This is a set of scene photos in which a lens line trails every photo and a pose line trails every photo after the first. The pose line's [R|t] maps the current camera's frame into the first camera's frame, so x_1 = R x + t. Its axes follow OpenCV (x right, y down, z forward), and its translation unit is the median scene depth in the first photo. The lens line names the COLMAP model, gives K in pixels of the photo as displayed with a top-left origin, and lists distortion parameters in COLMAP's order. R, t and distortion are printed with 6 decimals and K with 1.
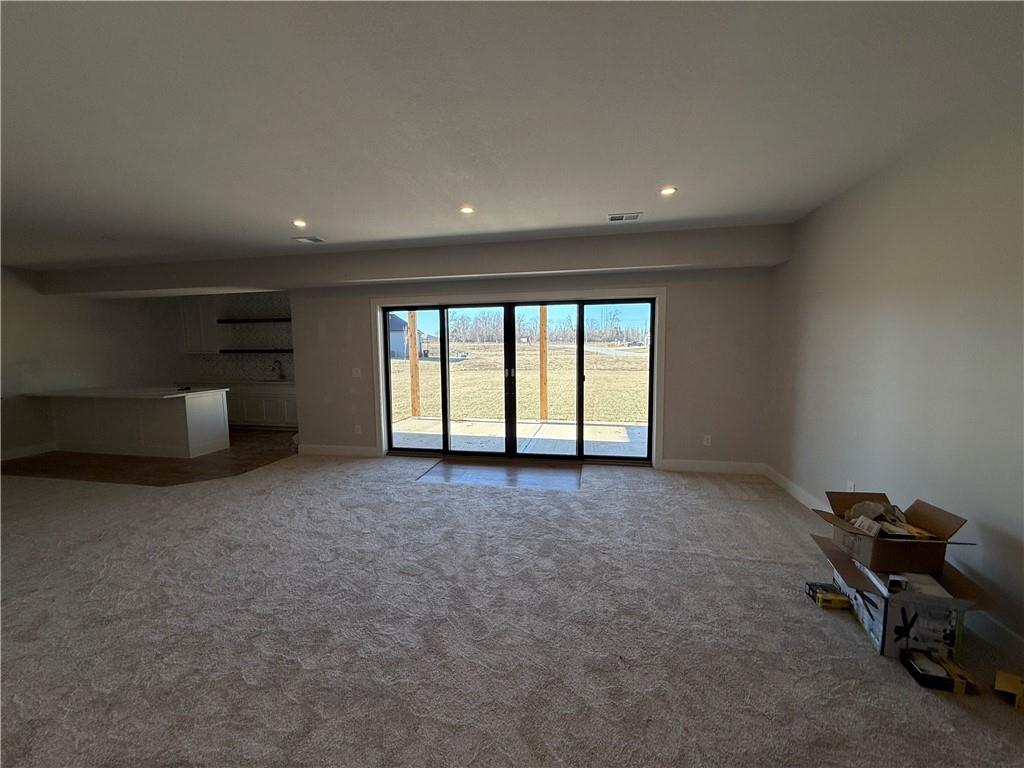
lens RADIAL K [[407.9, 0, 512.0], [0, 407.9, 384.0], [0, 0, 1]] dist [0.001708, 0.000016]
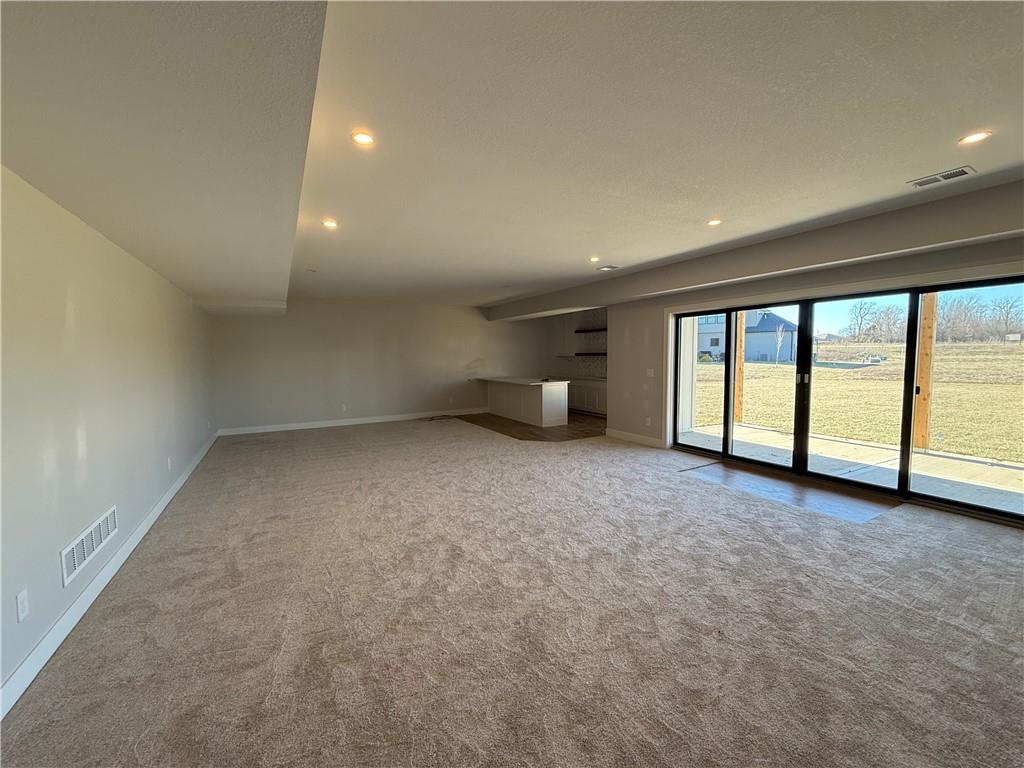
lens RADIAL K [[407.9, 0, 512.0], [0, 407.9, 384.0], [0, 0, 1]] dist [0.001708, 0.000016]
pose [[0.661782, 0.056272, -0.747582, 0.281255], [-0.062010, 0.997871, 0.020218, 0.006272], [0.747127, 0.032978, 0.663862, -0.071600]]
